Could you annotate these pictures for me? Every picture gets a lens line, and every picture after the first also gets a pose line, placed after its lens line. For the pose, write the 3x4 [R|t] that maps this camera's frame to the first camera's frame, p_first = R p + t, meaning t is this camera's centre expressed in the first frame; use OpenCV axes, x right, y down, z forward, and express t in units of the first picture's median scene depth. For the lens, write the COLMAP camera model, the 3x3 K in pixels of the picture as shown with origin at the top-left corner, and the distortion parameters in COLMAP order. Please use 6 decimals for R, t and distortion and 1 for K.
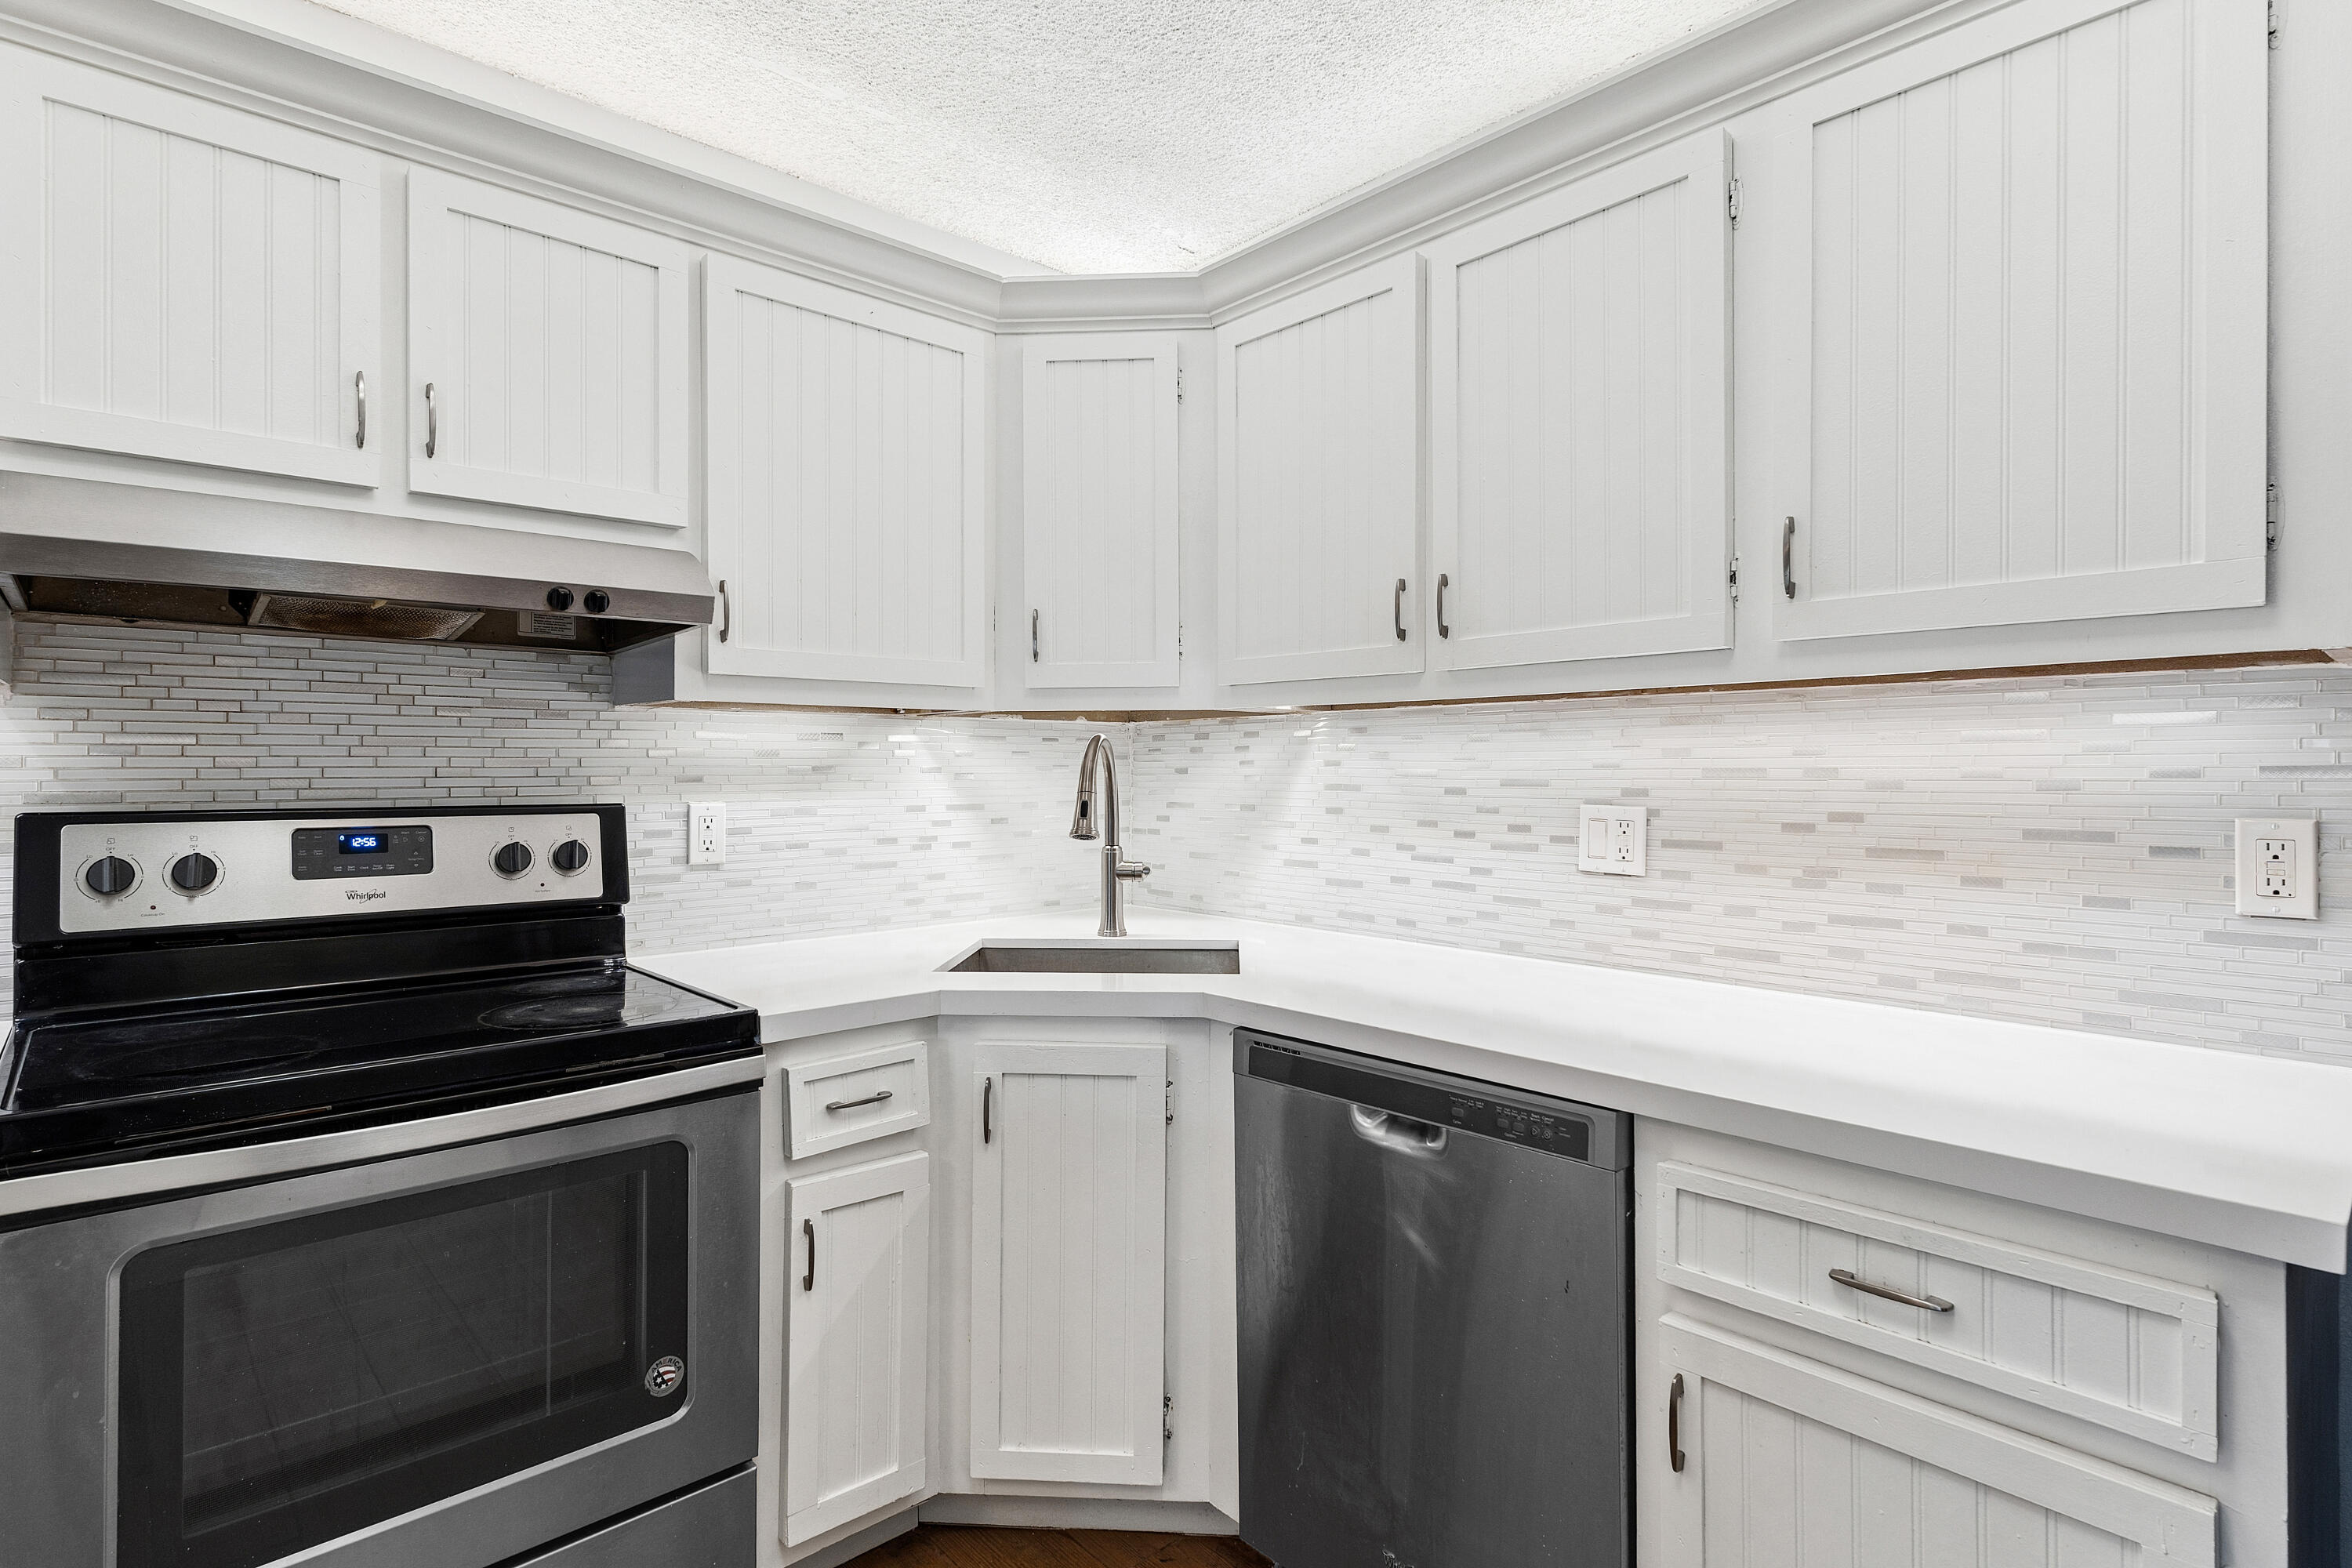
lens RADIAL K [[1158.7, 0, 1170.9], [0, 1158.7, 769.8], [0, 0, 1]] dist [0.000475, 0.000377]
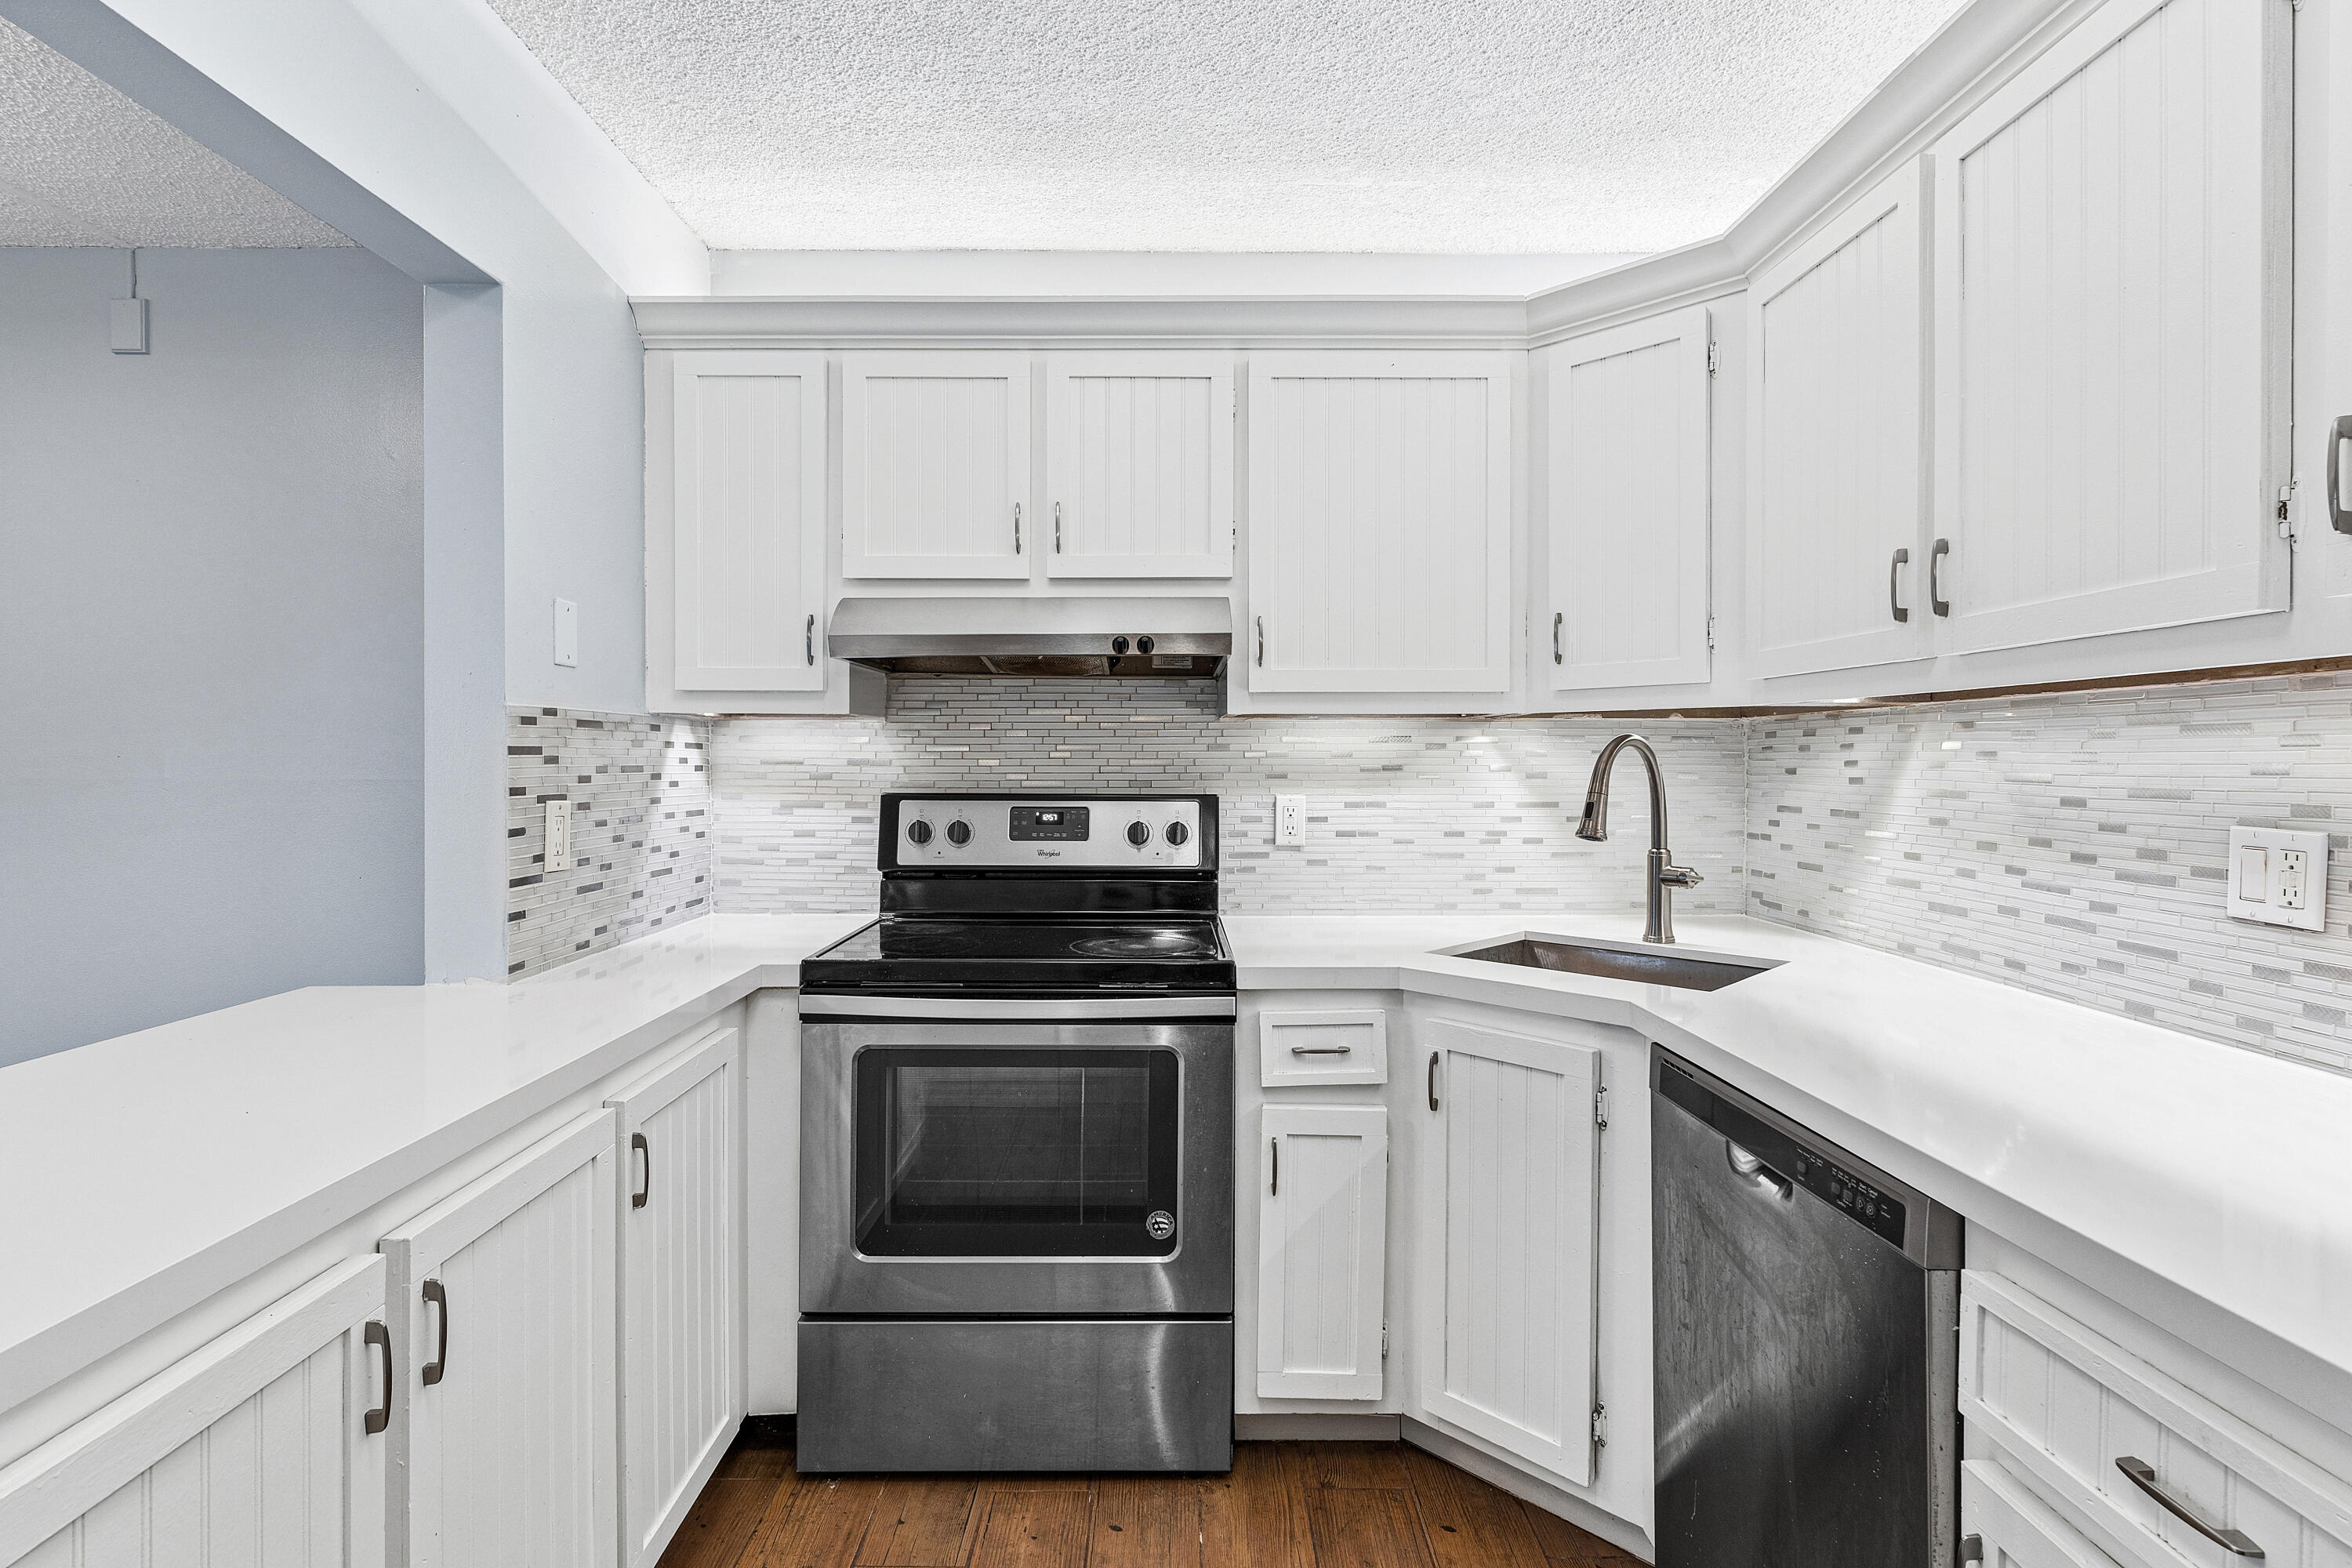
lens RADIAL K [[1148.2, 0, 1169.3], [0, 1148.2, 769.8], [0, 0, 1]] dist [0.000675, 0.000236]
pose [[0.742756, 0.008060, -0.669513, 0.339015], [-0.002527, 0.999954, 0.009235, -0.009779], [0.669557, -0.005167, 0.742743, 0.021099]]
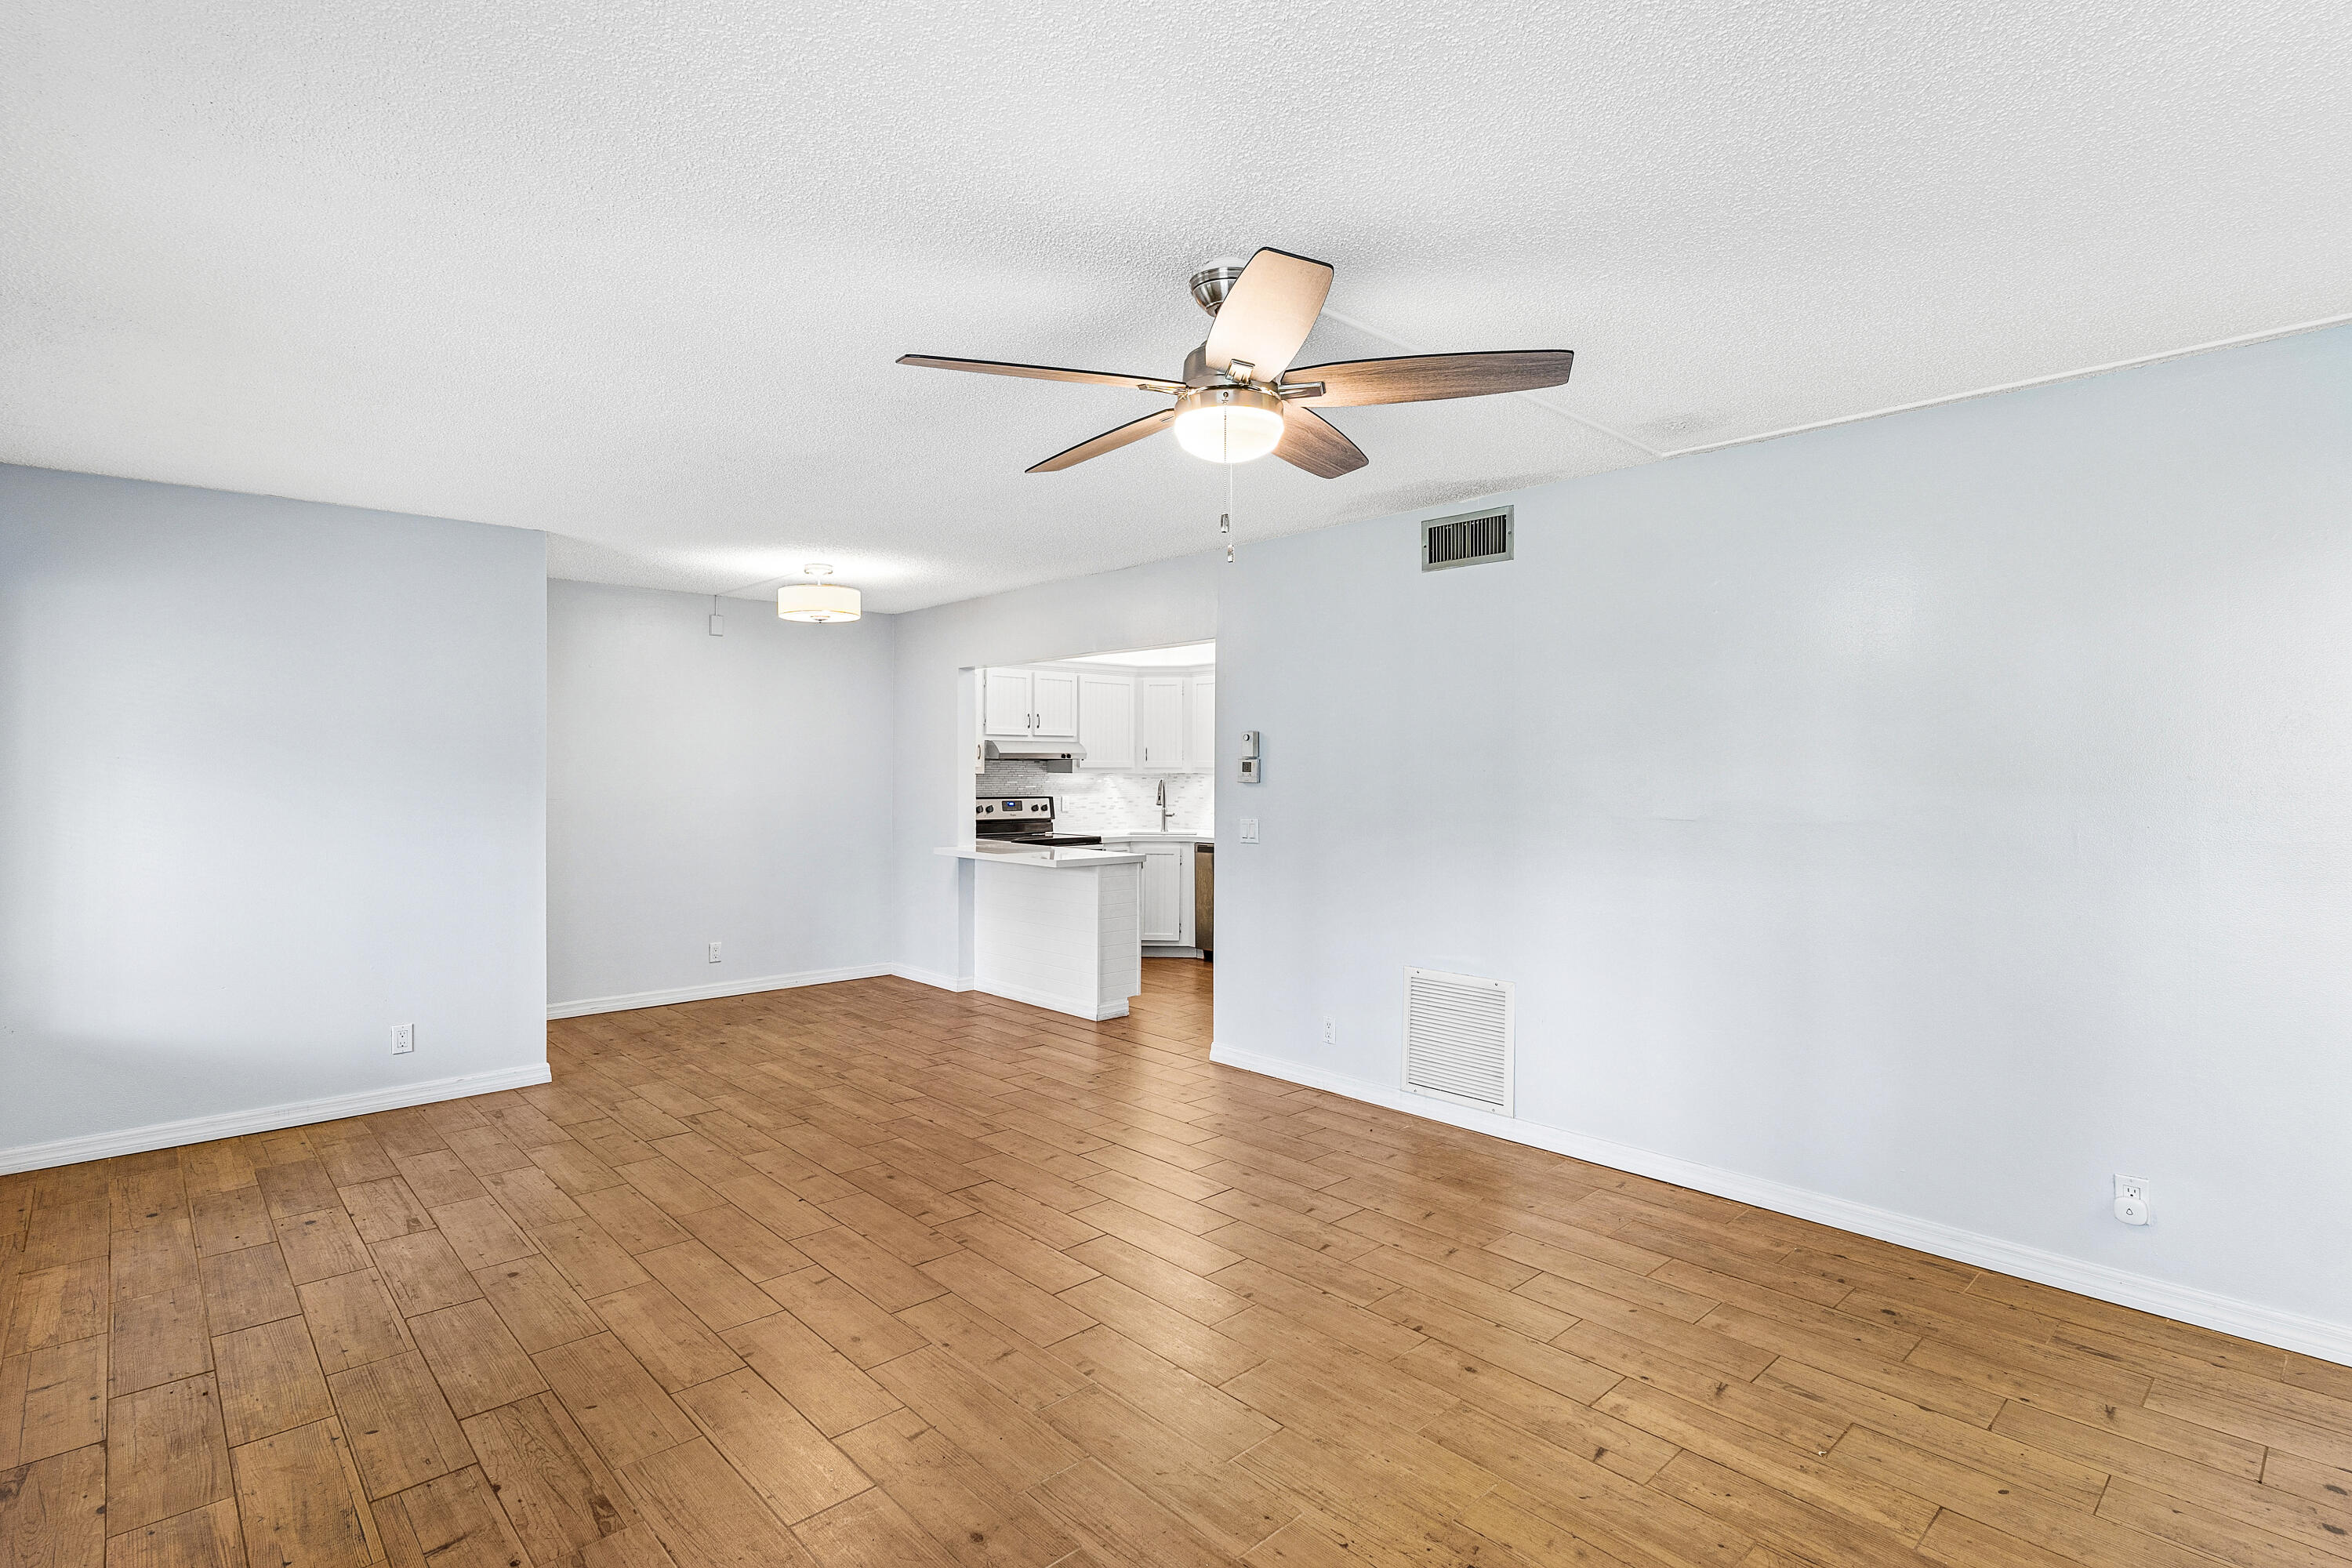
lens RADIAL K [[1148.2, 0, 1169.3], [0, 1148.2, 769.8], [0, 0, 1]] dist [0.000675, 0.000236]
pose [[0.999951, 0.004365, 0.008873, -0.081070], [-0.004374, 0.999990, 0.001038, -0.074469], [-0.008869, -0.001077, 0.999960, -3.252827]]
